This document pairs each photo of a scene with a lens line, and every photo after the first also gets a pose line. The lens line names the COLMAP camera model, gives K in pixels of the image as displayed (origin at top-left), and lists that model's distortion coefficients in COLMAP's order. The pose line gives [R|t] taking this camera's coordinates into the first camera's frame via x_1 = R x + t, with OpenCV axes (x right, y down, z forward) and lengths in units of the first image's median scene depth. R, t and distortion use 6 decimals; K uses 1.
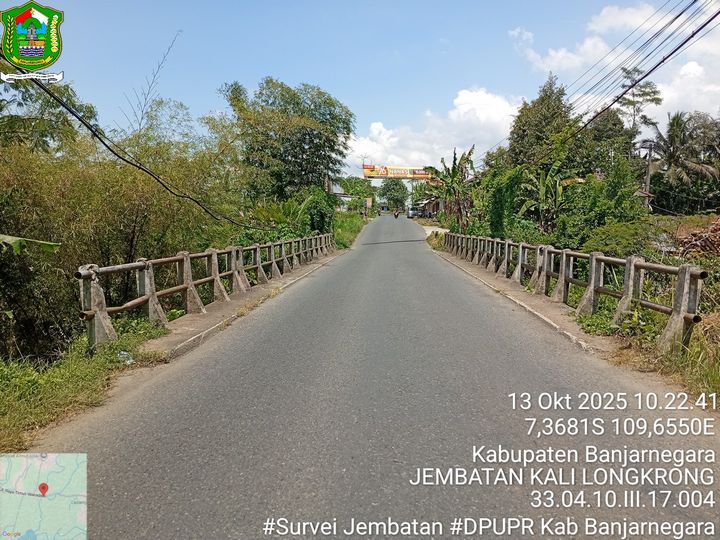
lens RADIAL K [[548.3, 0, 359.9], [0, 548.3, 272.4], [0, 0, 1]] dist [0.074039, -0.154378]
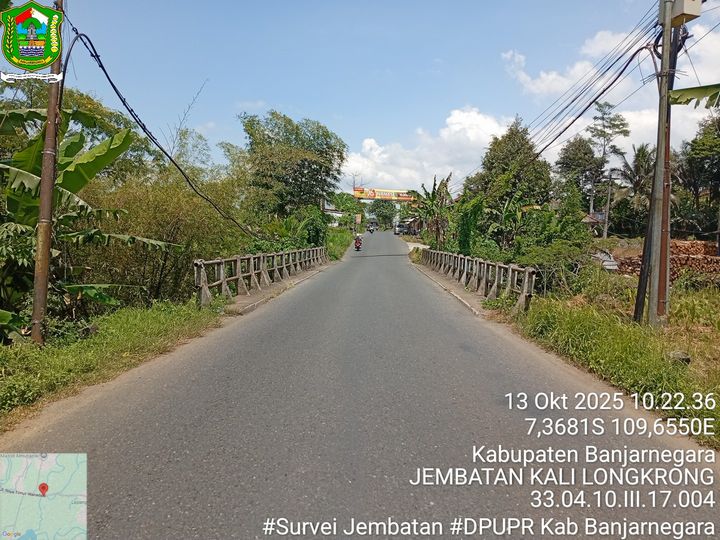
lens RADIAL K [[548.3, 0, 359.9], [0, 548.3, 272.4], [0, 0, 1]] dist [0.074039, -0.154378]
pose [[0.999466, 0.025112, 0.020887, -0.001103], [-0.024553, 0.999345, -0.026595, 0.011785], [-0.021541, 0.026068, 0.999428, -0.149057]]
